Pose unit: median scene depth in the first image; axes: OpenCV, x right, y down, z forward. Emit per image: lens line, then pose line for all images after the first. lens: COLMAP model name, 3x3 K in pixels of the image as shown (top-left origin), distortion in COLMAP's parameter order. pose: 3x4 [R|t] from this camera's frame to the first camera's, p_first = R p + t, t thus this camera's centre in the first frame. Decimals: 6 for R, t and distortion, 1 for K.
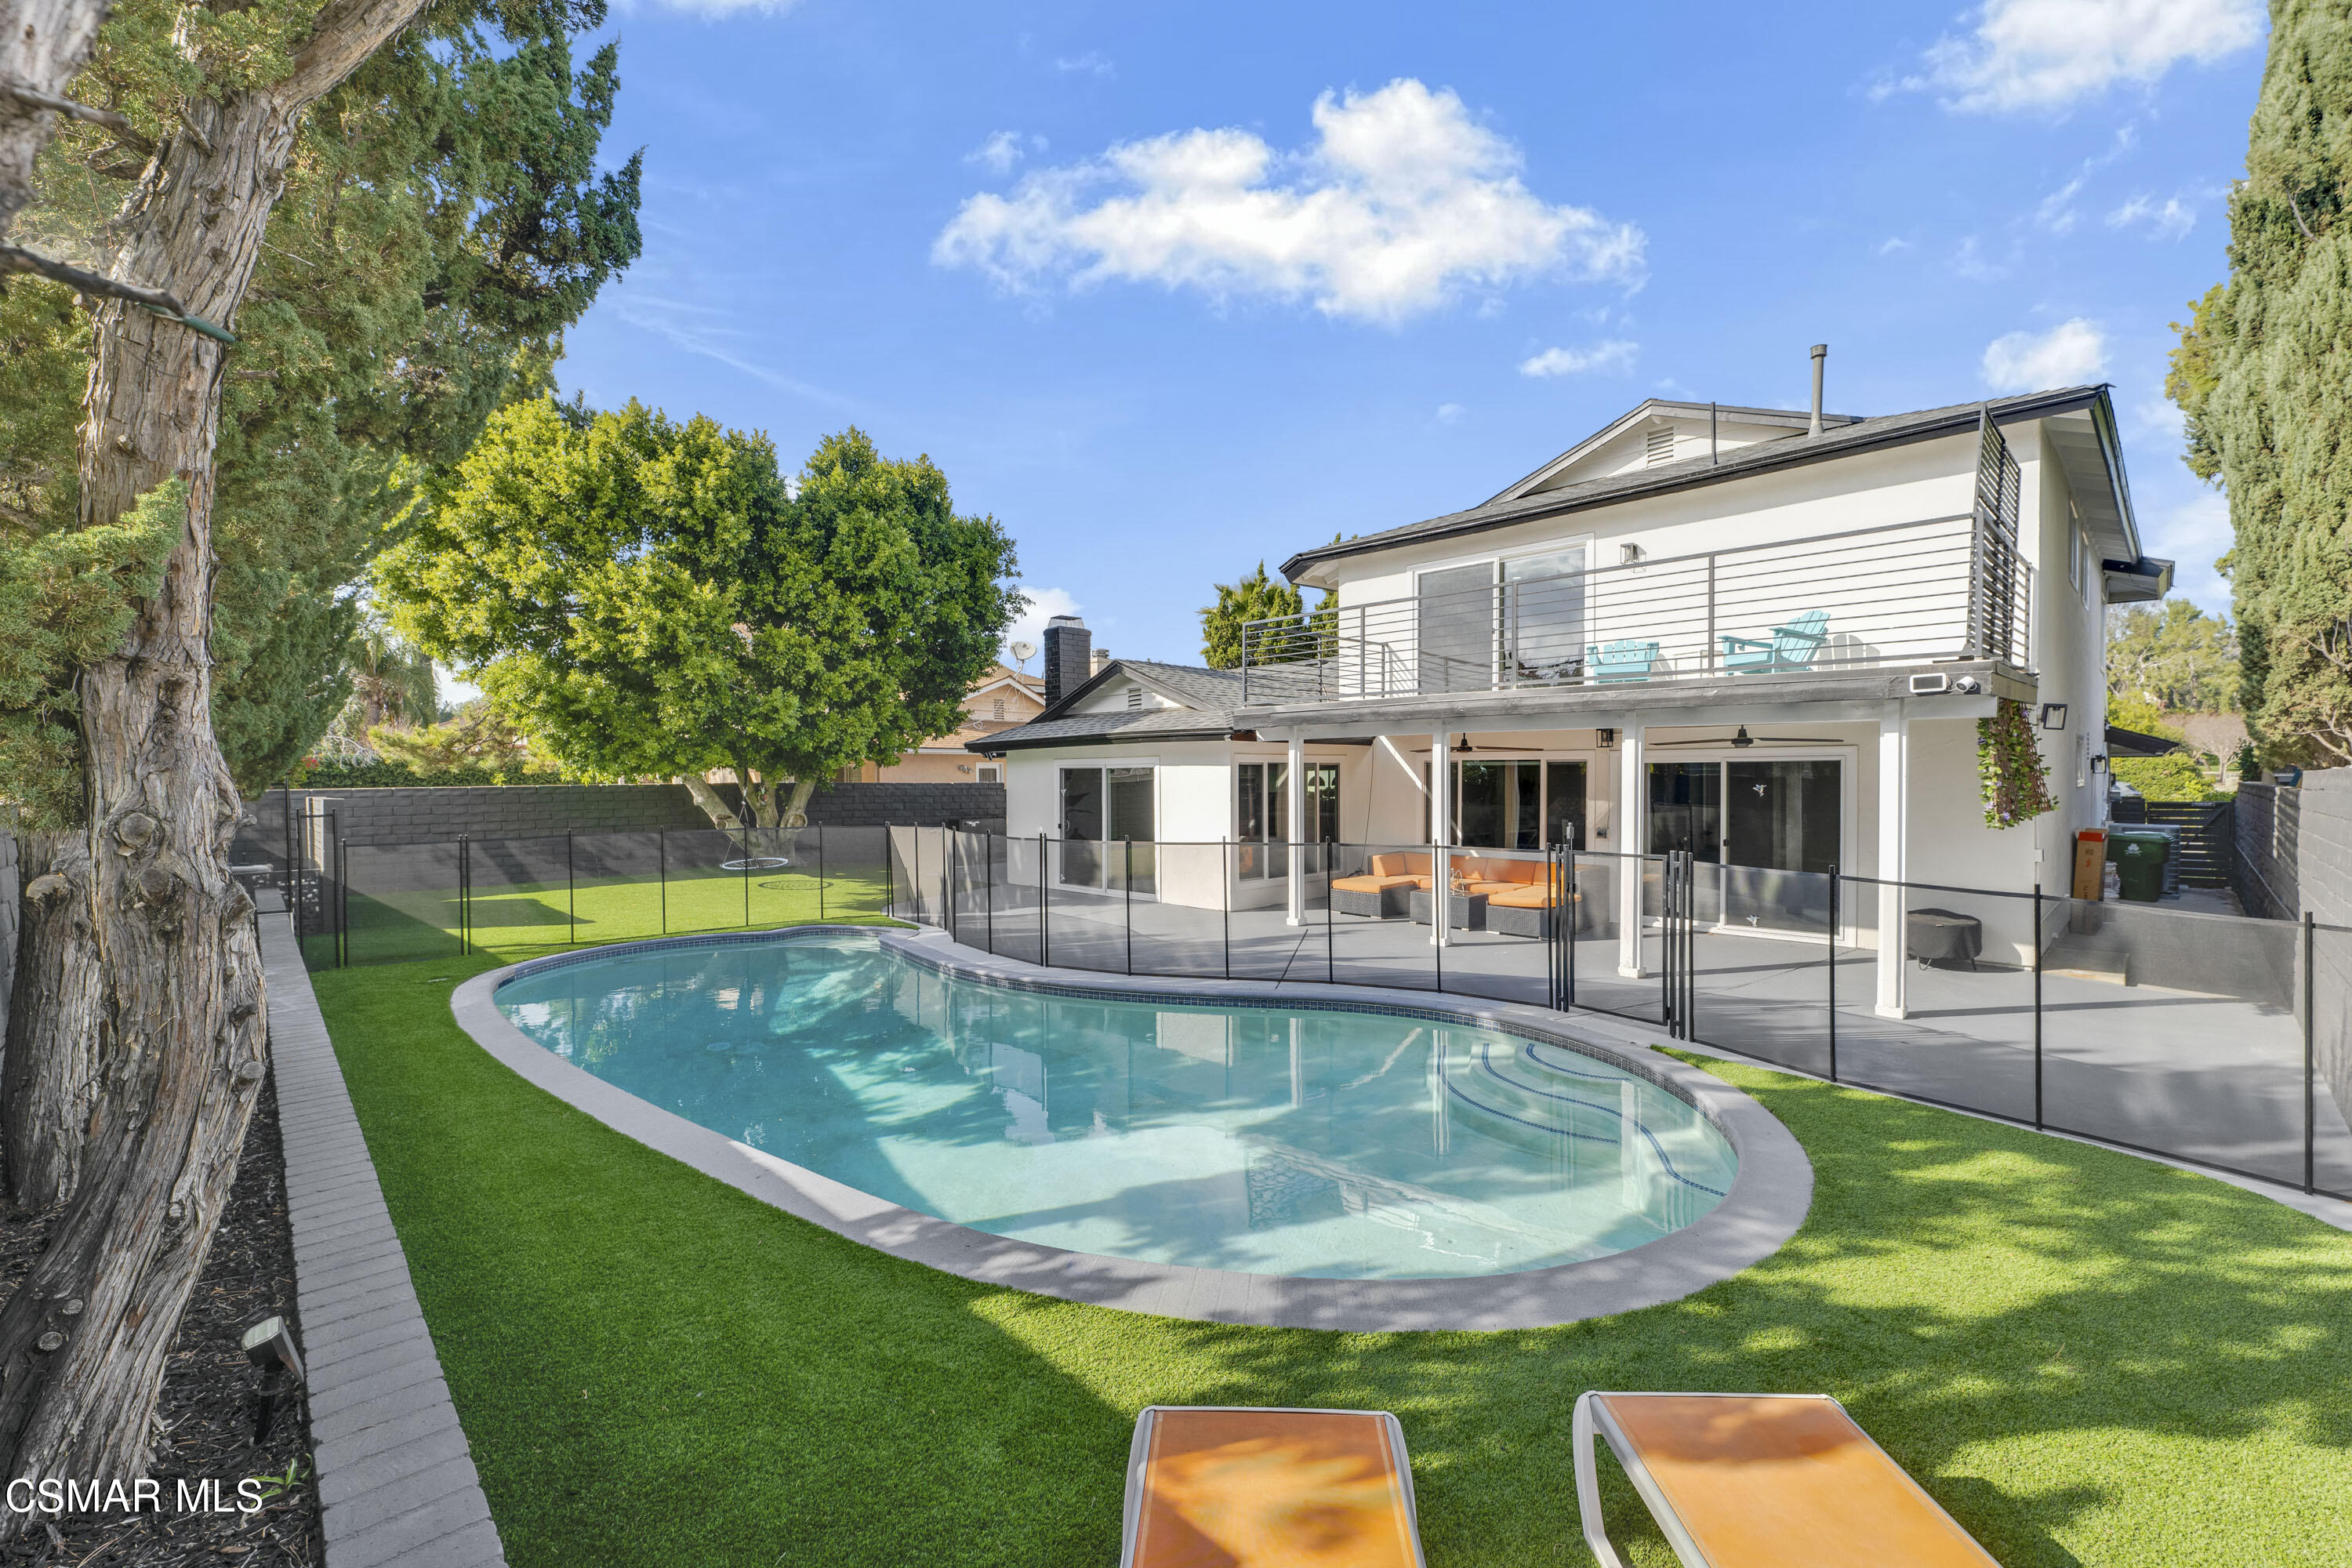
lens RADIAL K [[977.2, 0, 1181.8], [0, 977.2, 779.9], [0, 0, 1]] dist [-0.004264, -0.000259]
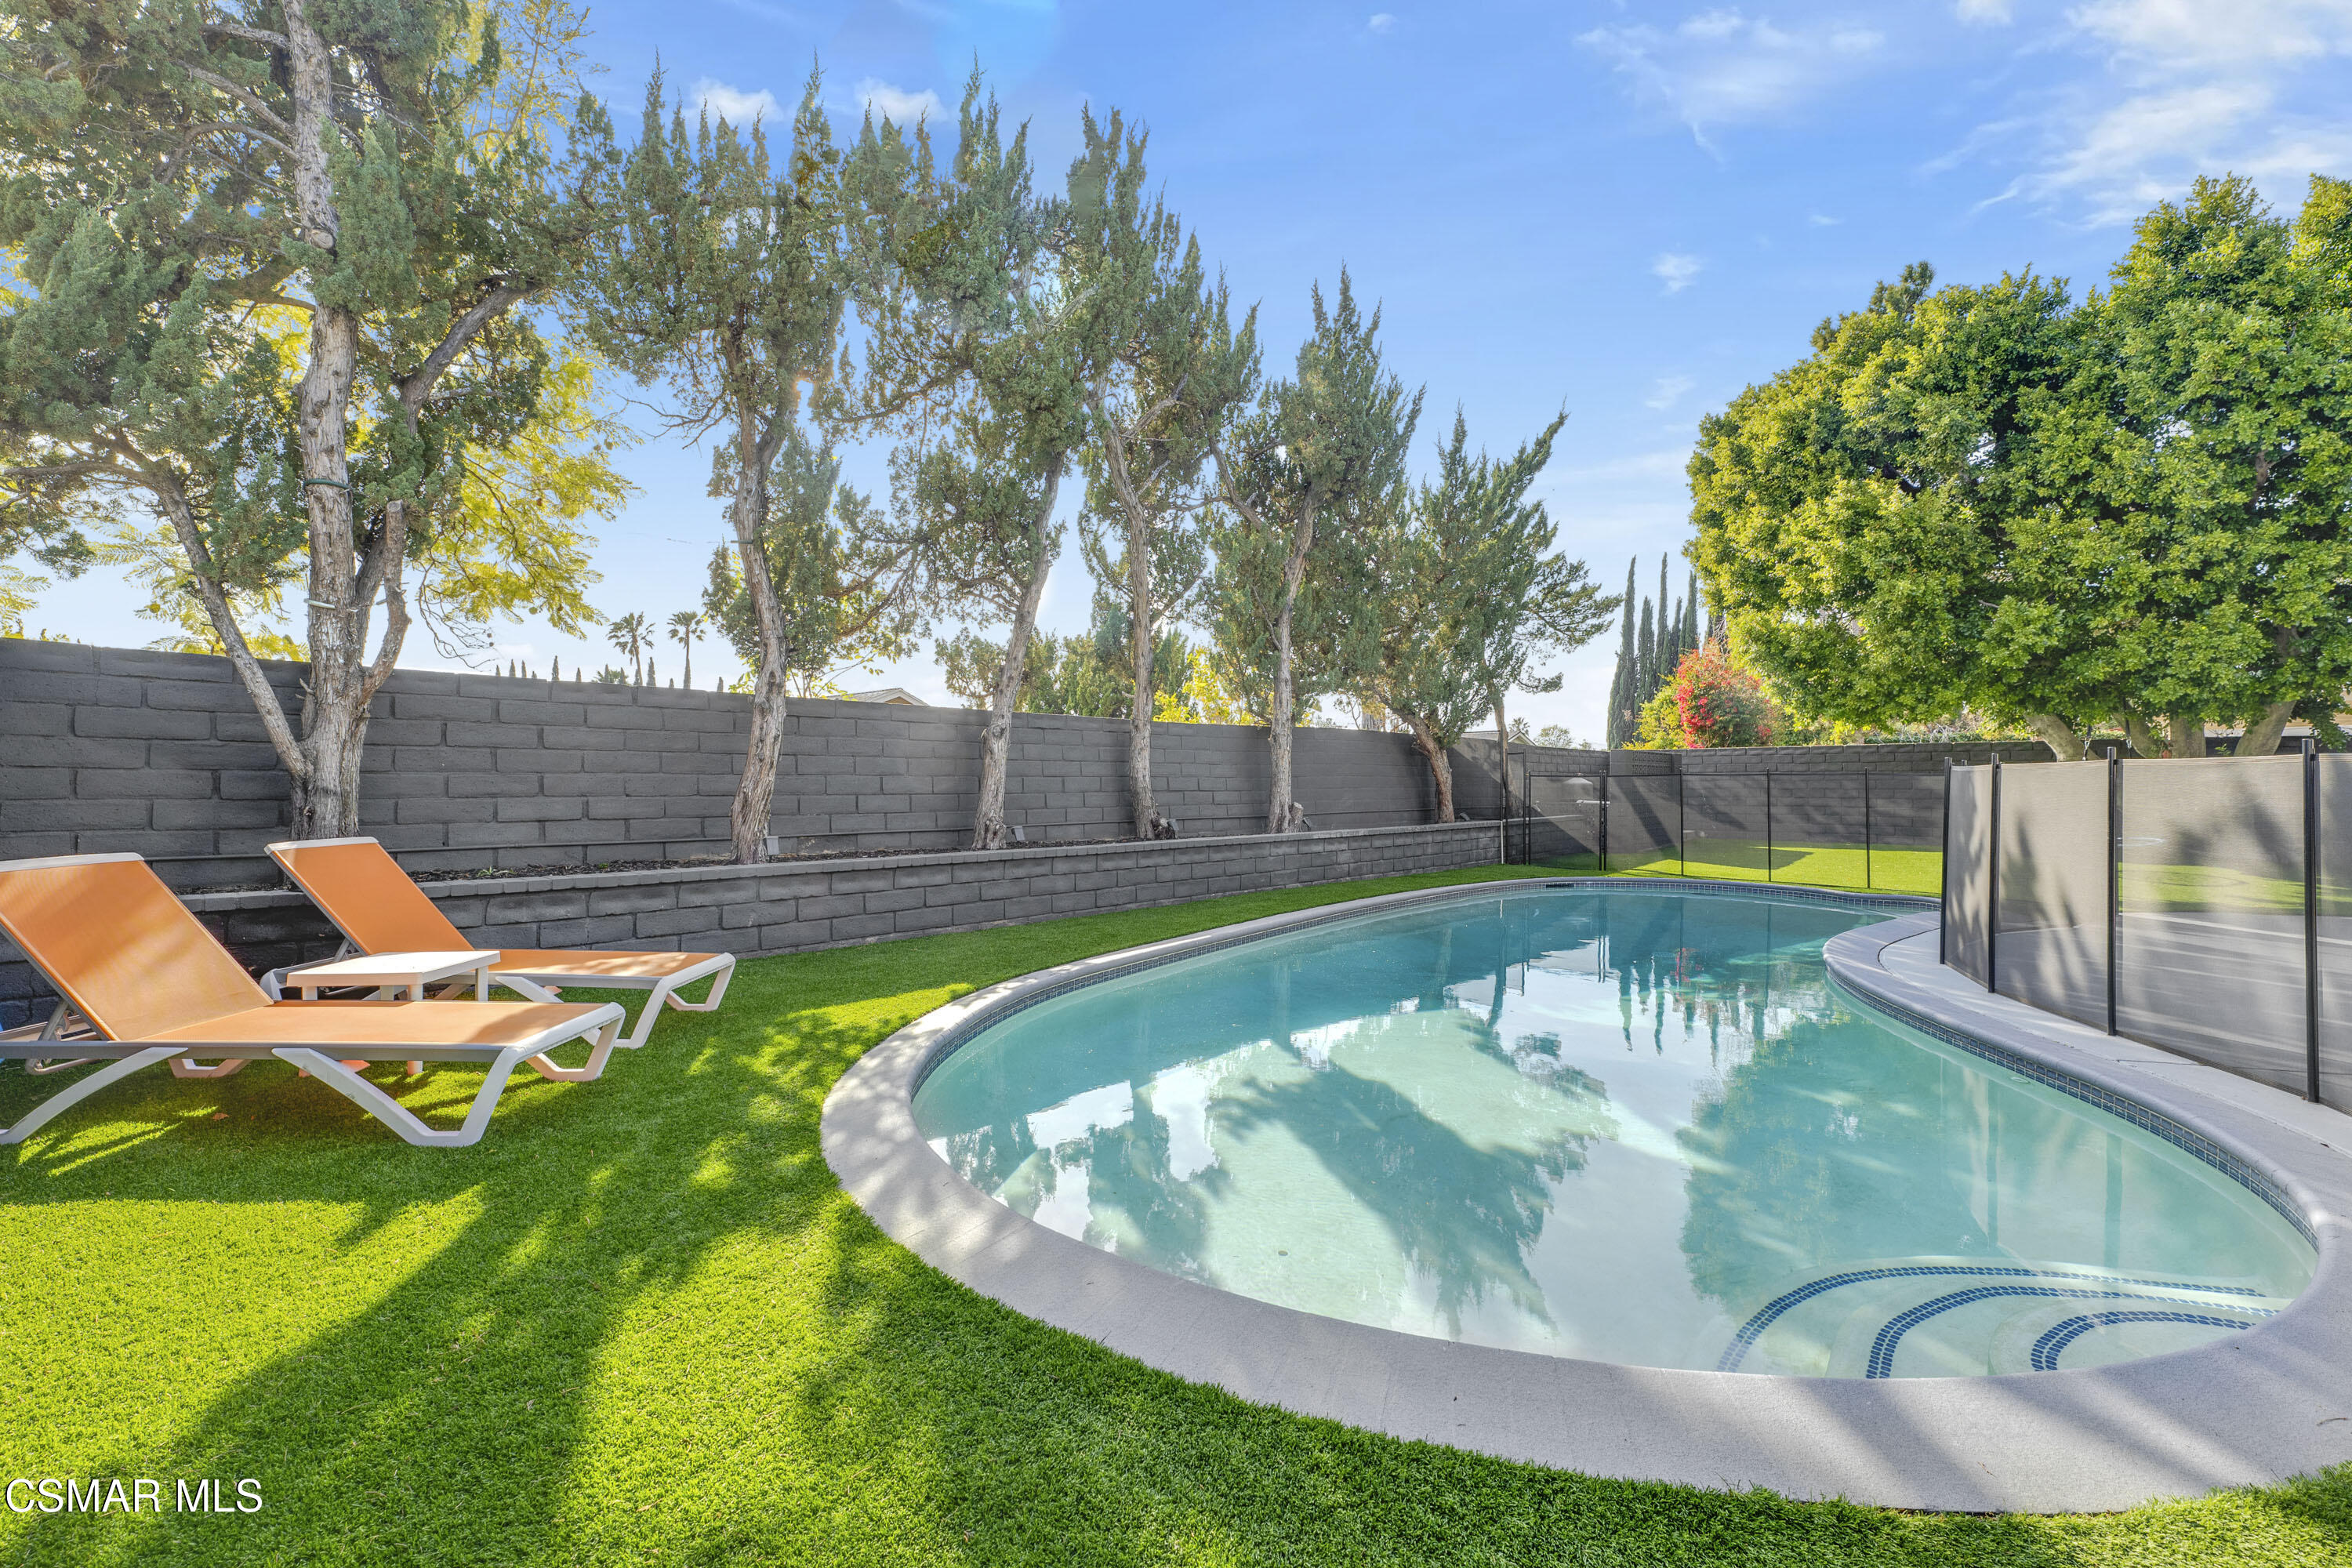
lens RADIAL K [[1022.6, 0, 1176.0], [0, 1022.6, 784.0], [0, 0, 1]] dist [-0.000409, -0.000015]
pose [[0.035227, 0.005964, -0.999362, 0.386420], [-0.002639, 0.999979, 0.005875, 0.050587], [0.999376, 0.002431, 0.035242, 0.344917]]
